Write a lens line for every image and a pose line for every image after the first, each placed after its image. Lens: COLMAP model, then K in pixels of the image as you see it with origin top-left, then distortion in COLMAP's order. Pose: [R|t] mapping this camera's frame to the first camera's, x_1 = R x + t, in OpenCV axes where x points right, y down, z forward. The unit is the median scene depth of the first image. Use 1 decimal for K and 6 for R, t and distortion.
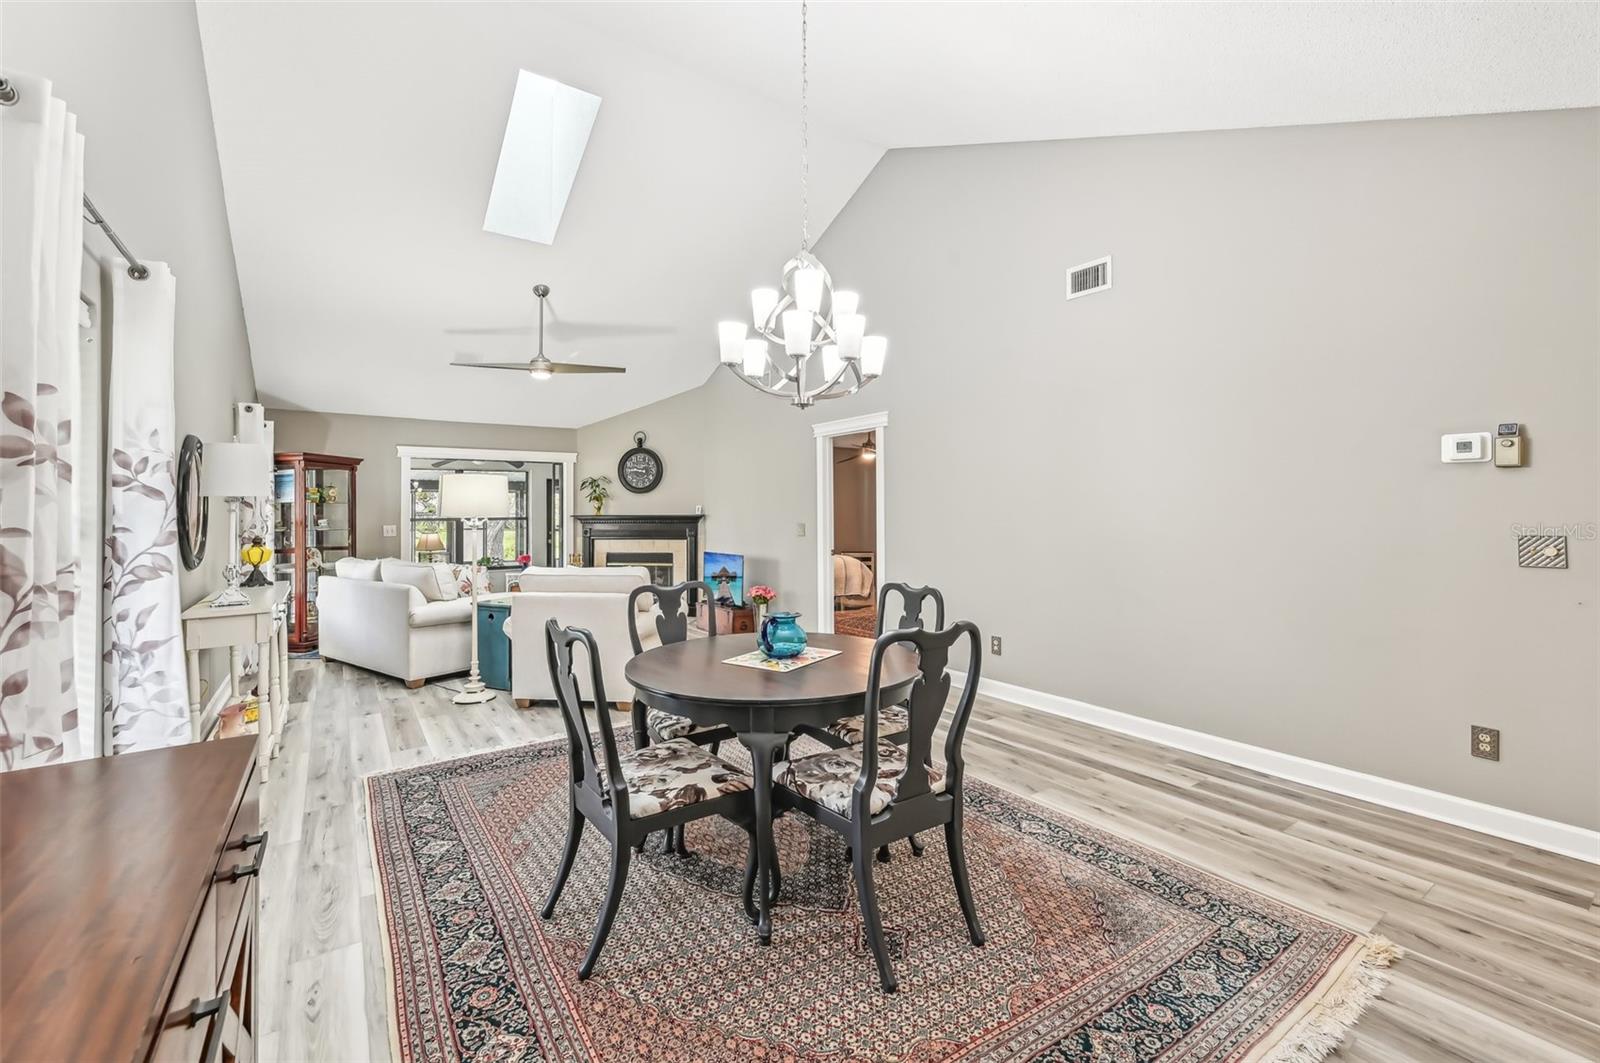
lens RADIAL K [[658.5, 0, 798.1], [0, 658.5, 506.3], [0, 0, 1]] dist [-0.001181, 0.000948]
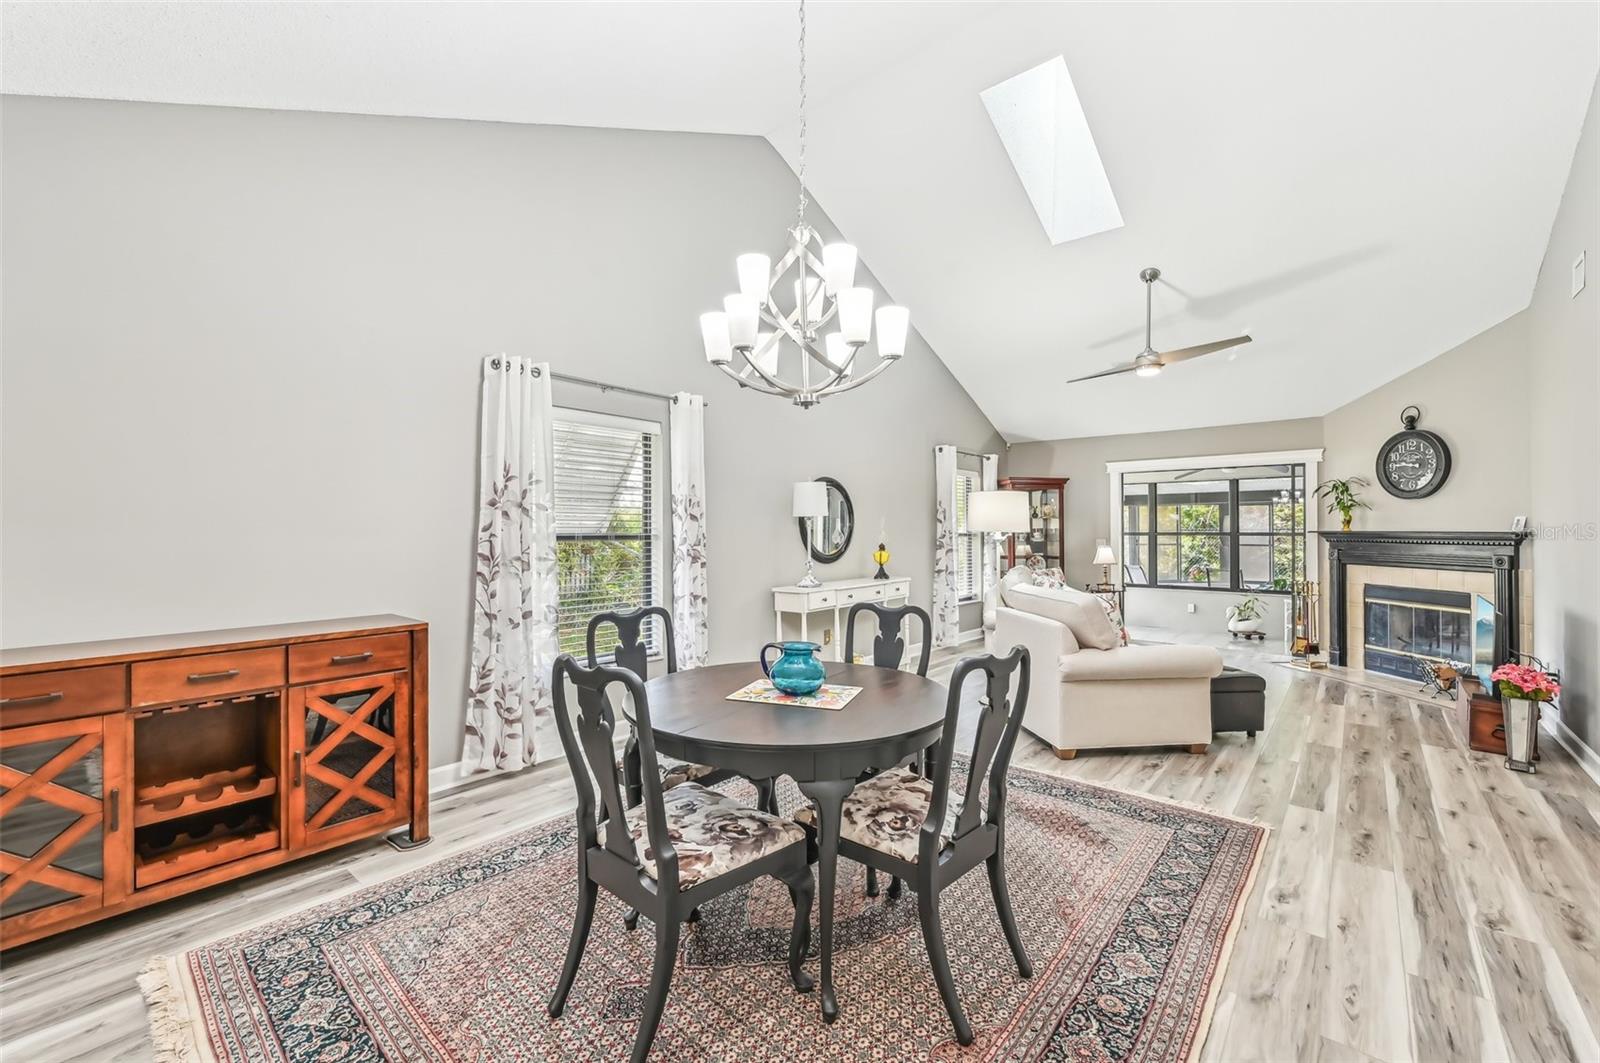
lens RADIAL K [[658.5, 0, 797.5], [0, 658.5, 524.4], [0, 0, 1]] dist [-0.001181, 0.000948]
pose [[0.251069, -0.000753, -0.967969, 0.700408], [0.008304, 0.999965, 0.001376, 0.000440], [0.967934, -0.008383, 0.251066, 0.657684]]
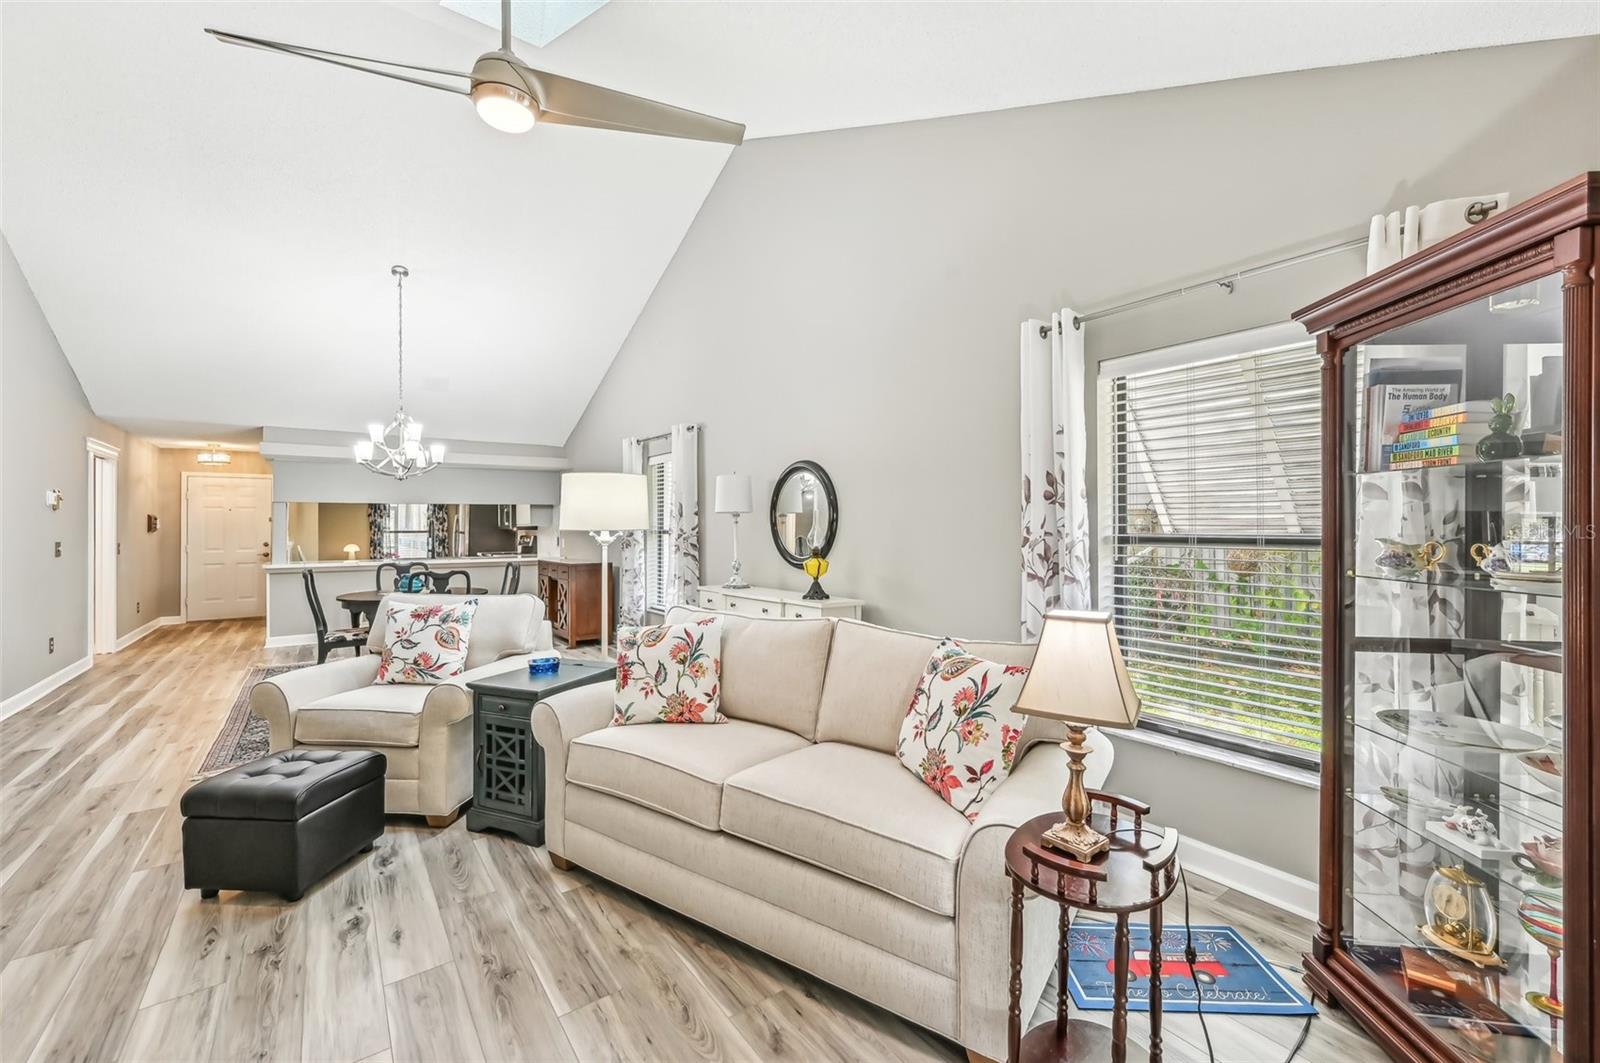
lens RADIAL K [[658.5, 0, 810.6], [0, 658.5, 527.0], [0, 0, 1]] dist [-0.001181, 0.000948]
pose [[-0.999490, 0.009213, -0.030586, -1.084808], [0.009491, 0.999915, -0.008968, 0.032667], [0.030501, -0.009253, -0.999492, 2.727680]]
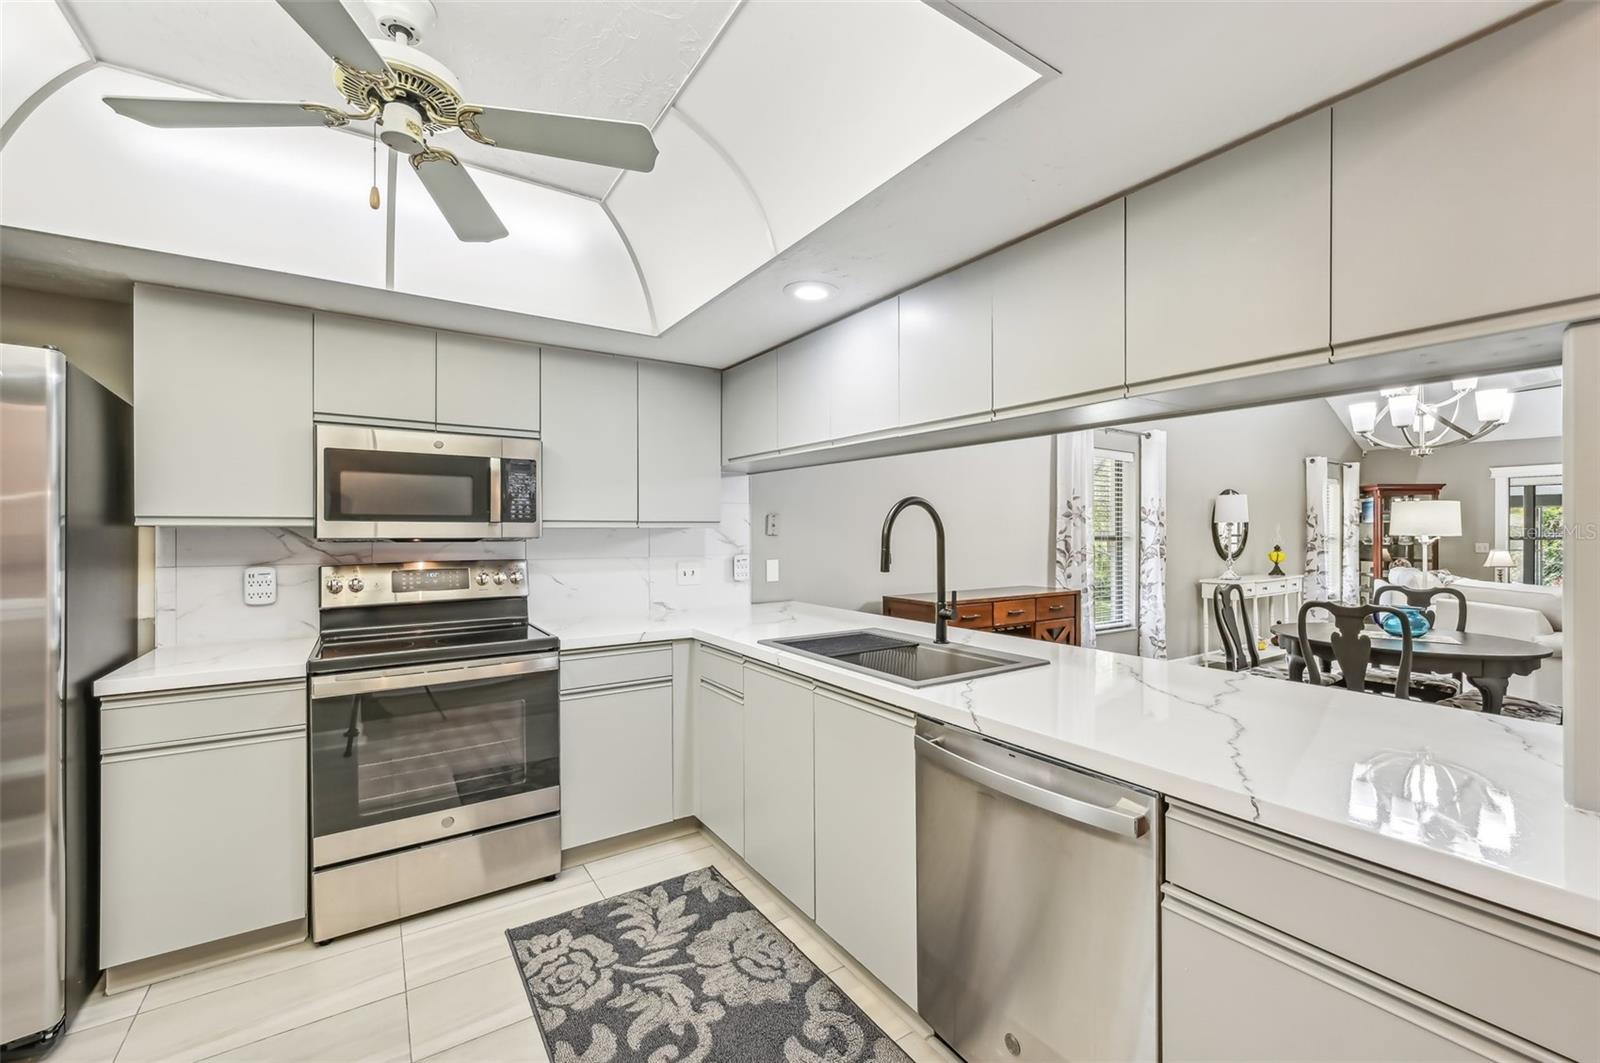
lens RADIAL K [[658.5, 0, 803.9], [0, 658.5, 538.2], [0, 0, 1]] dist [-0.001181, 0.000948]
pose [[-0.018564, 0.016284, -0.999695, 1.179677], [0.007776, 0.999839, 0.016142, -0.011853], [0.999797, -0.007474, -0.018688, -0.208662]]
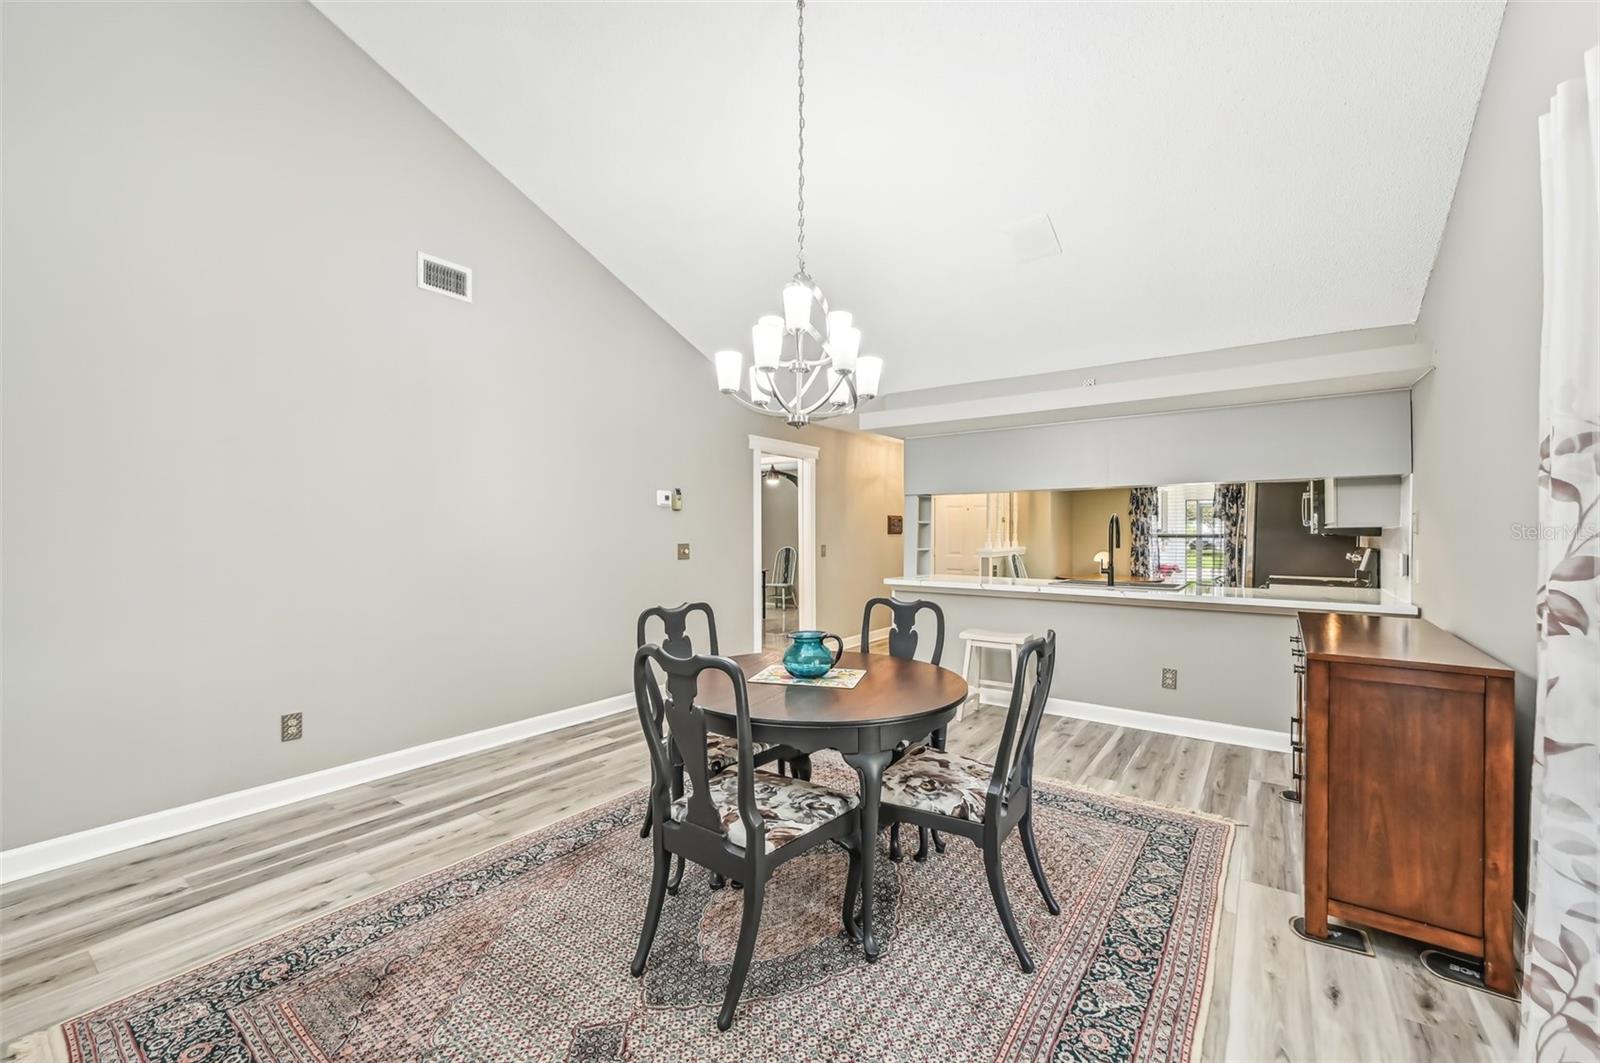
lens RADIAL K [[658.5, 0, 795.6], [0, 658.5, 538.3], [0, 0, 1]] dist [-0.001181, 0.000948]
pose [[-0.326967, -0.005481, 0.945020, -0.801771], [-0.007102, 0.999969, 0.003343, 0.015142], [-0.945009, -0.005618, -0.326996, 1.132621]]
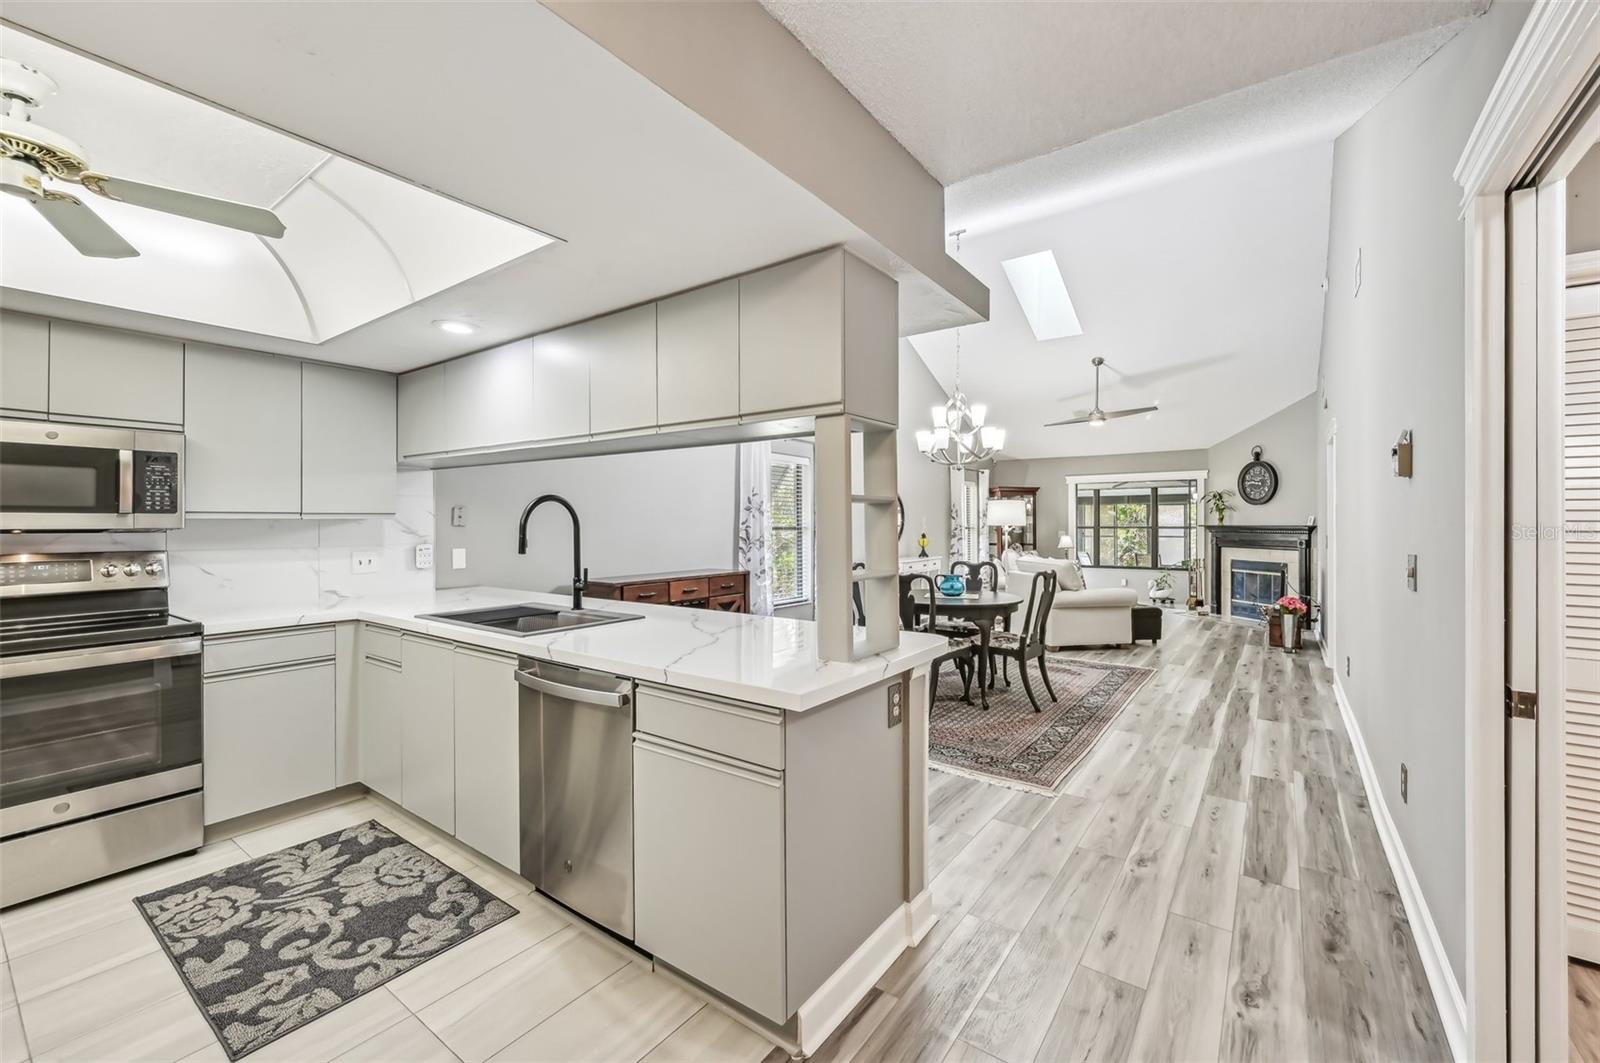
lens RADIAL K [[658.5, 0, 803.3], [0, 658.5, 521.8], [0, 0, 1]] dist [-0.001181, 0.000948]
pose [[0.328494, 0.003737, -0.944499, 1.443212], [0.006471, 0.999960, 0.006207, -0.010314], [0.944484, -0.008151, 0.328457, -0.067593]]
